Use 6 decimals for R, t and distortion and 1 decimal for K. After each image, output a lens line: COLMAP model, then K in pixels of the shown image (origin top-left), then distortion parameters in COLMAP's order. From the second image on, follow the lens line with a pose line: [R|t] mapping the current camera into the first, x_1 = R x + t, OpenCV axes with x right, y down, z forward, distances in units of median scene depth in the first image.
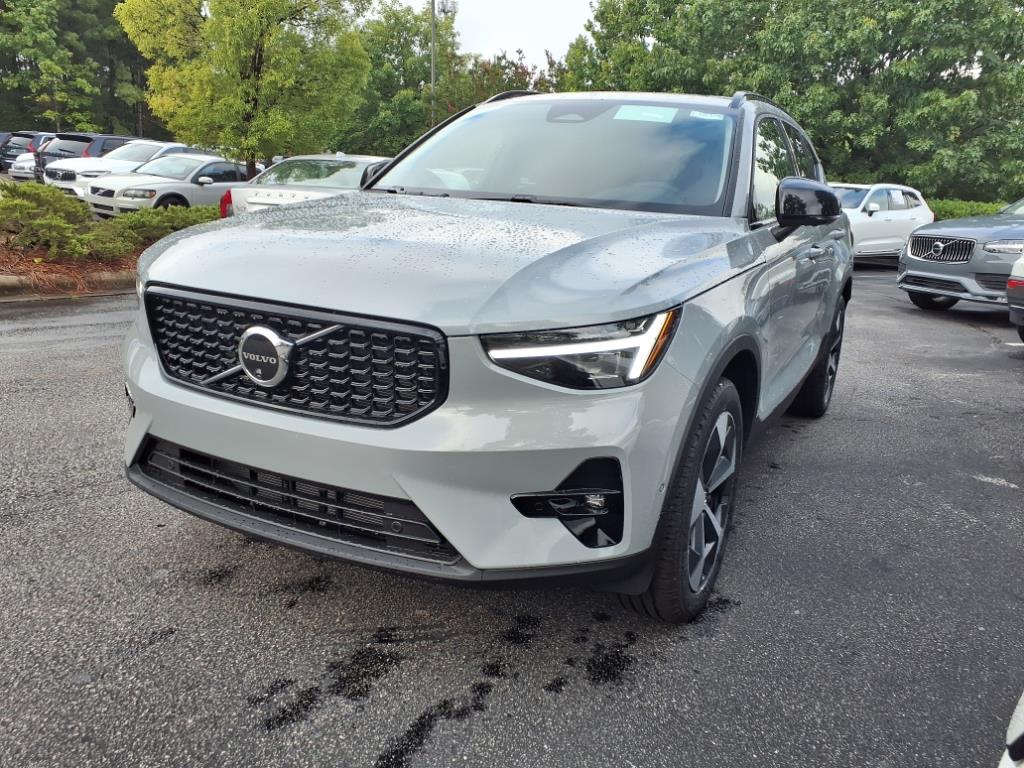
lens RADIAL K [[811.6, 0, 512.0], [0, 811.6, 389.3], [0, 0, 1]] dist [0.055214, -0.056229]
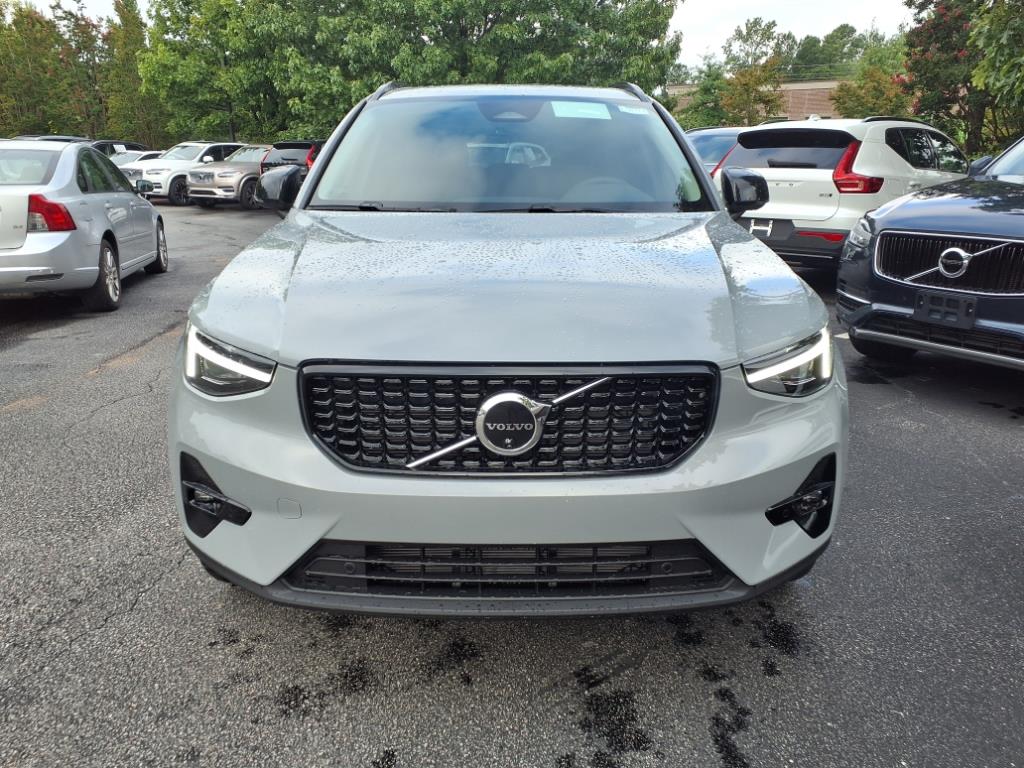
lens RADIAL K [[815.9, 0, 512.0], [0, 815.9, 384.0], [0, 0, 1]] dist [0.047404, -0.050471]
pose [[0.884385, -0.177315, 0.431767, -0.615424], [0.158846, 0.984153, 0.078802, -0.139077], [-0.438898, -0.001107, 0.898536, 0.167158]]
